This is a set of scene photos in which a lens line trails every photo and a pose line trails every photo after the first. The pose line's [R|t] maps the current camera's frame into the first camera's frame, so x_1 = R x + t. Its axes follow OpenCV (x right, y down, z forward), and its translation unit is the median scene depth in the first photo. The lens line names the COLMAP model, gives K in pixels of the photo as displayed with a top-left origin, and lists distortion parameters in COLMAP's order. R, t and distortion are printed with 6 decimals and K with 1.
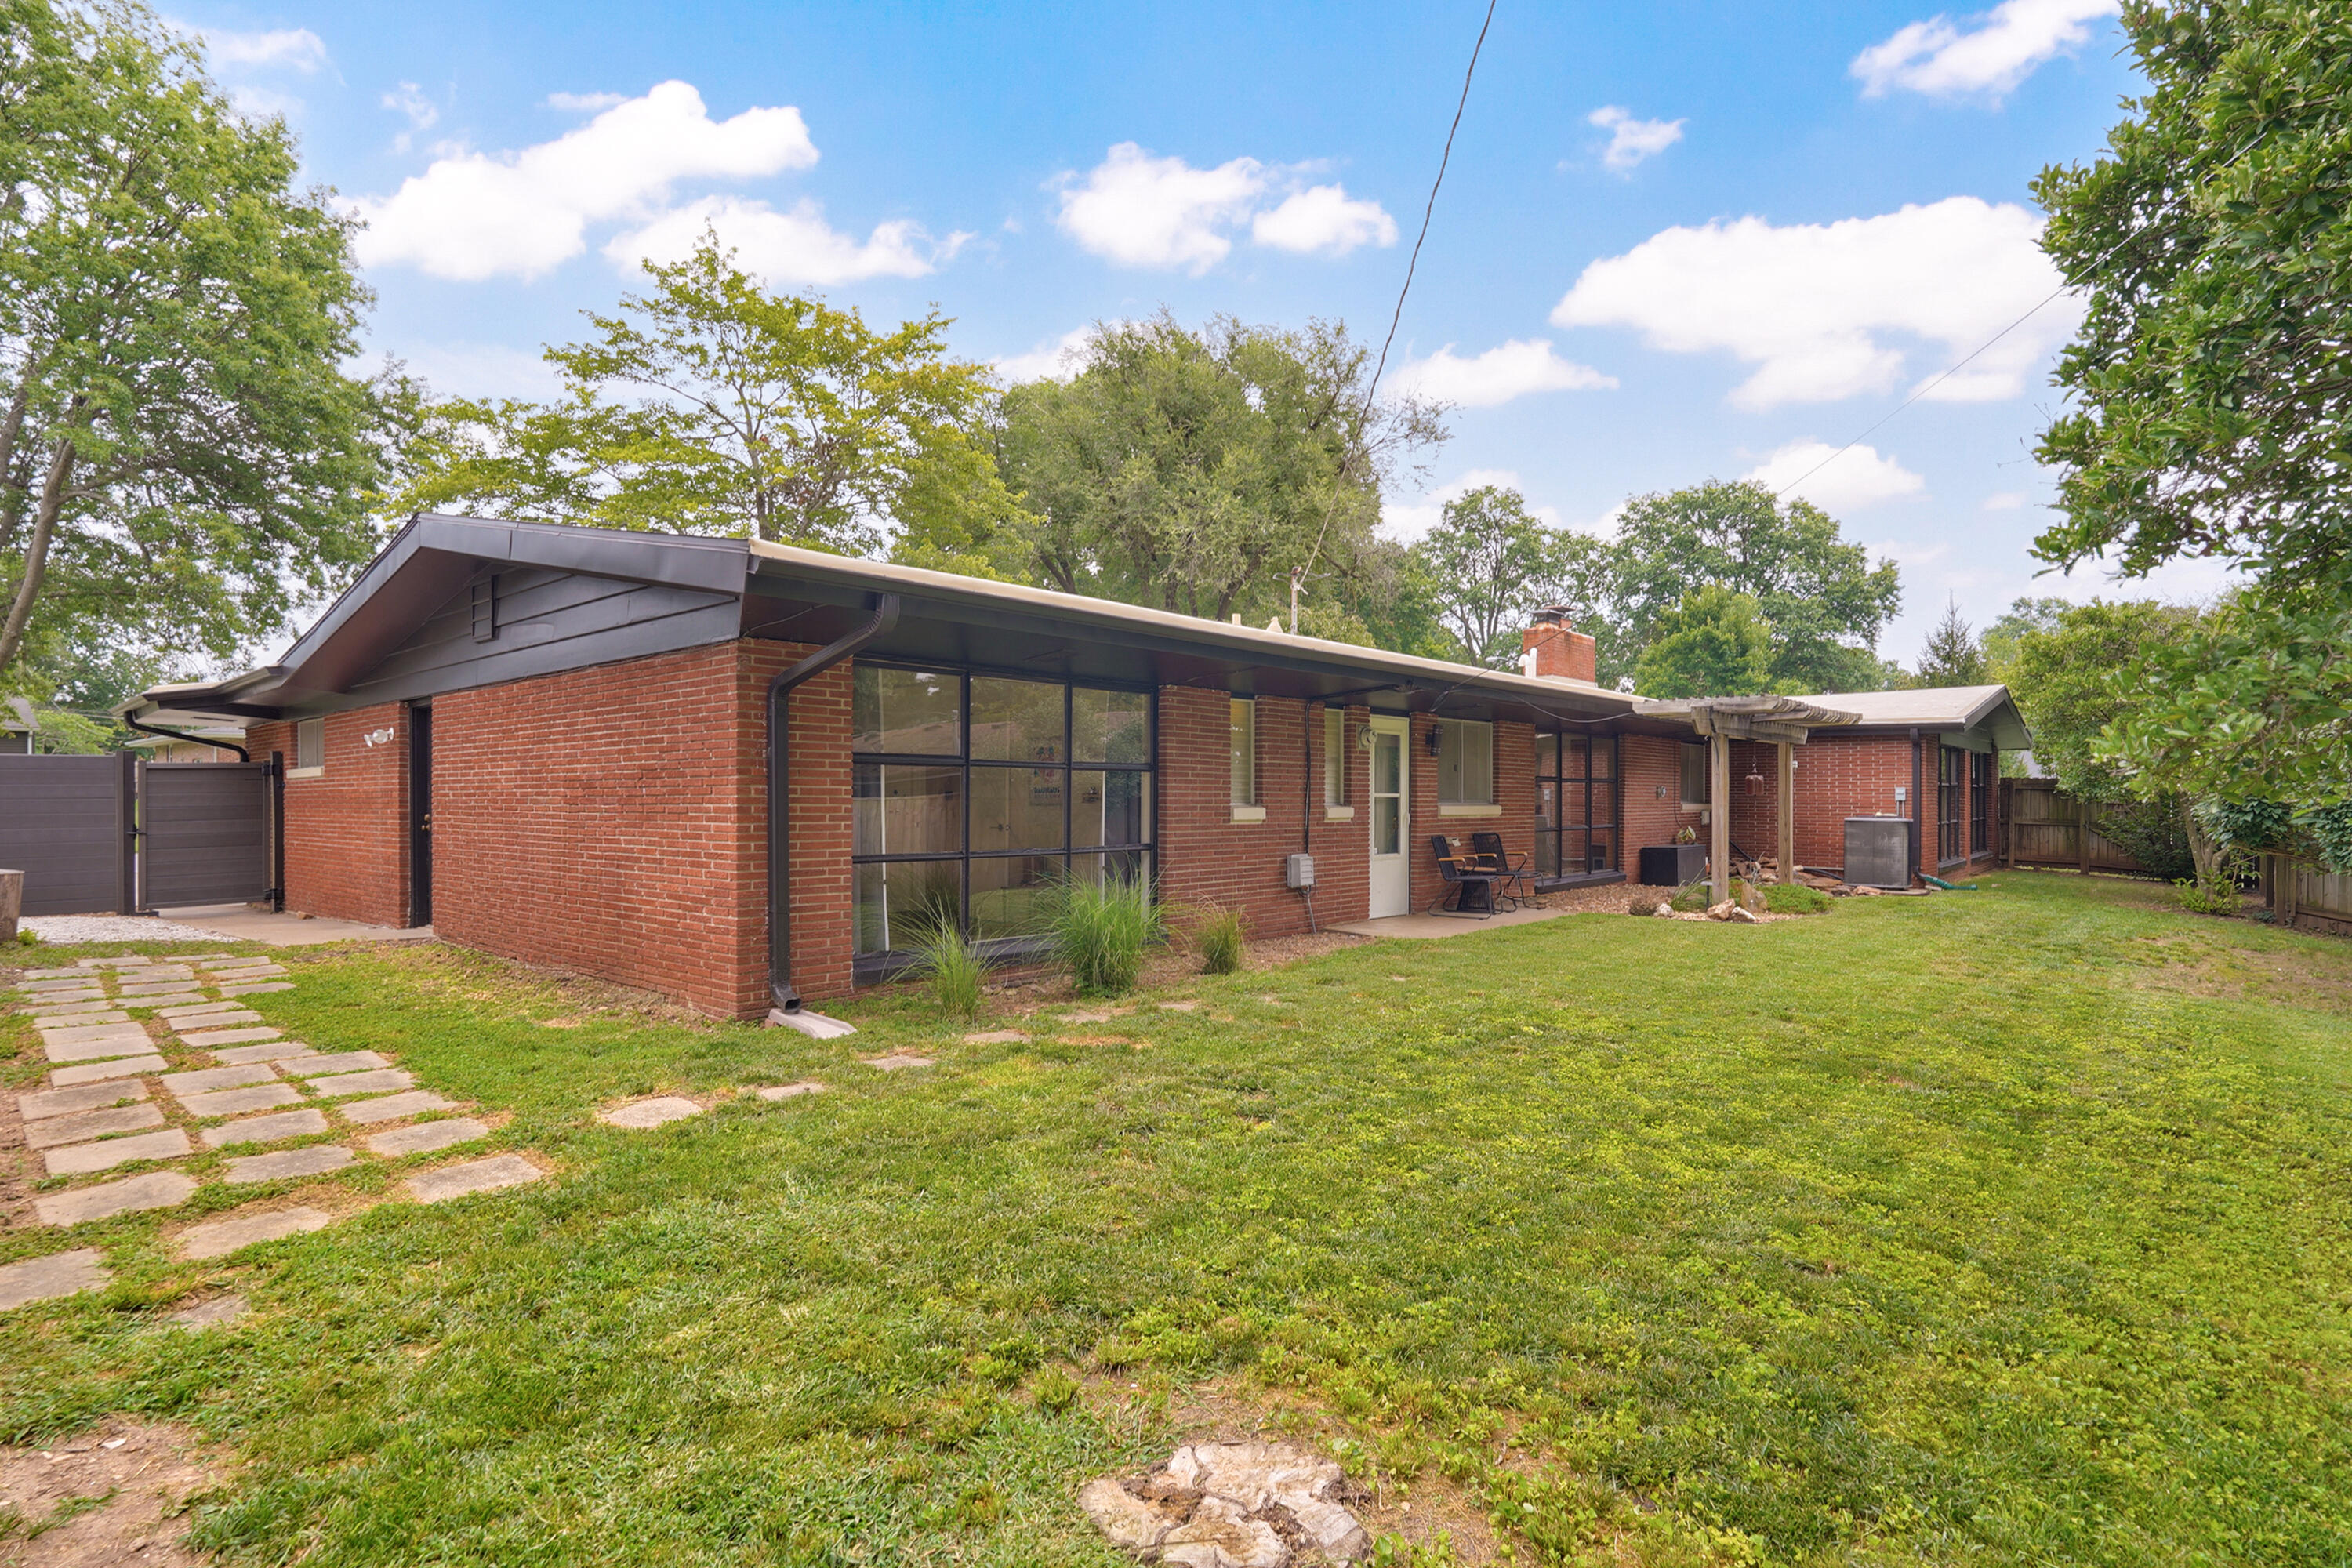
lens RADIAL K [[1195.3, 0, 1178.6], [0, 1195.3, 786.9], [0, 0, 1]] dist [-0.002672, -0.000040]
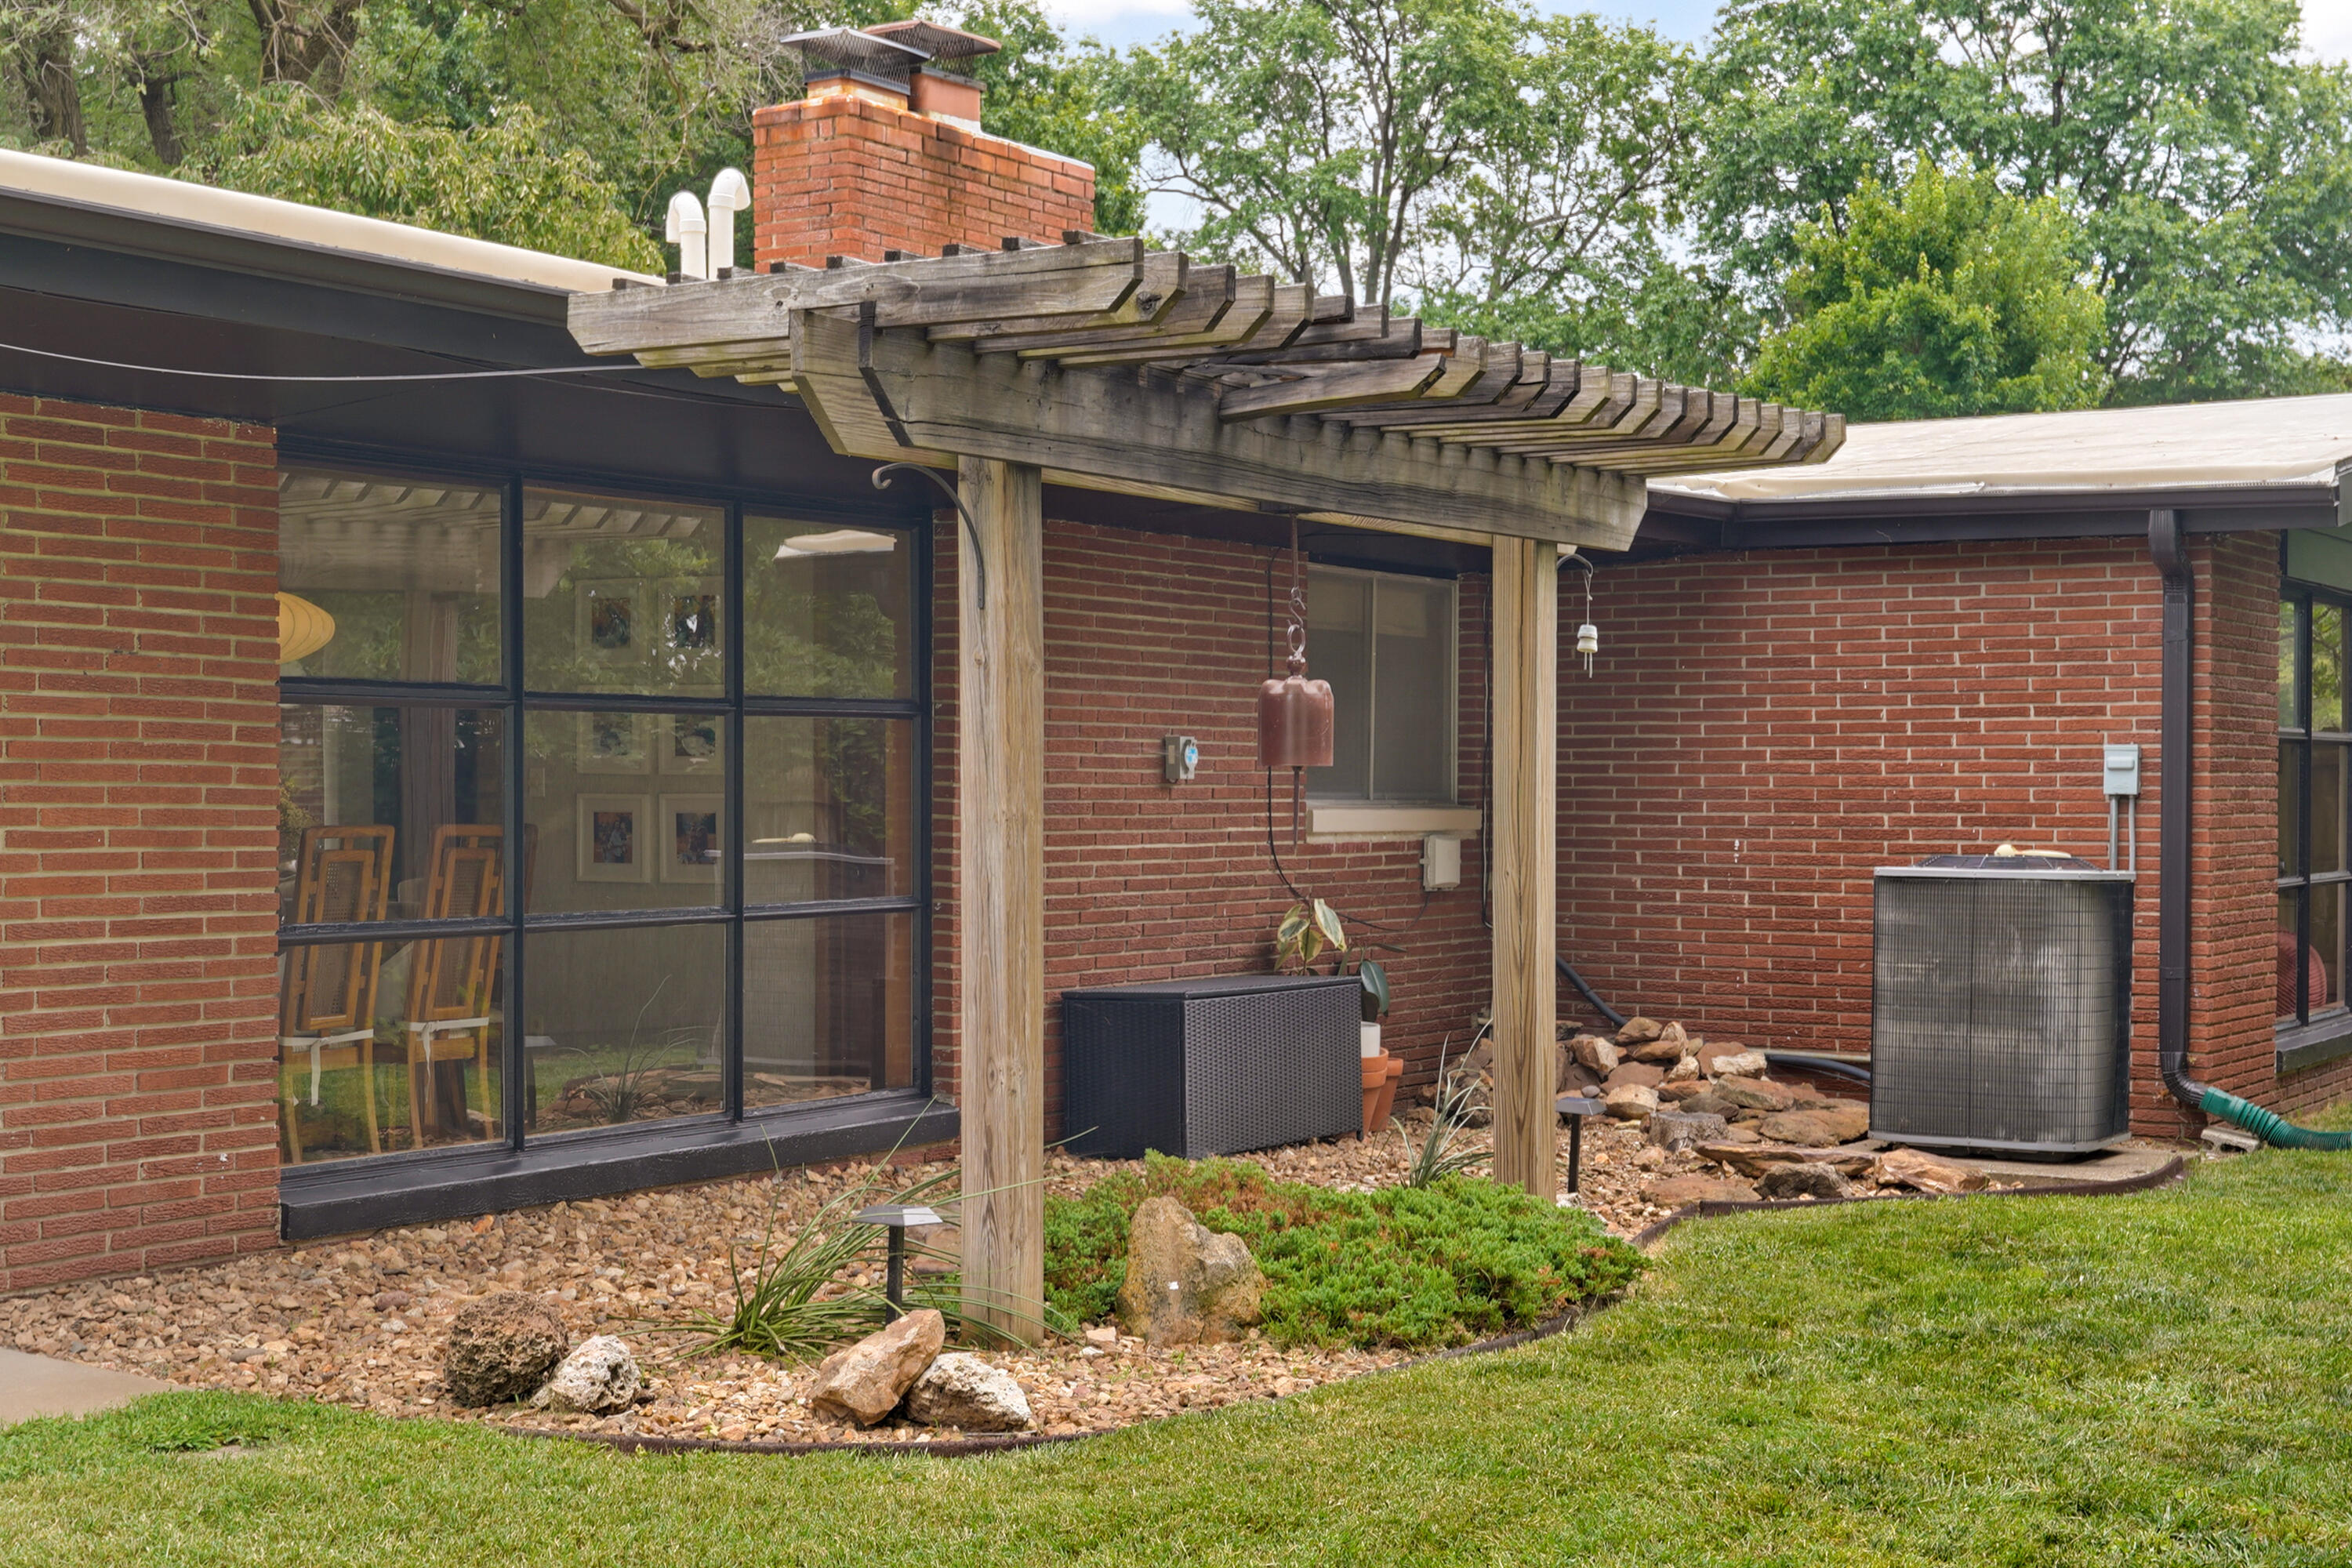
lens RADIAL K [[3272.8, 0, 1175.3], [0, 3272.8, 787.6], [0, 0, 1]] dist [-0.000813, 0.000000]
pose [[0.988921, 0.001399, 0.148437, 0.093596], [-0.002816, 0.999952, 0.009335, 0.001185], [-0.148417, -0.009650, 0.988878, 0.105737]]
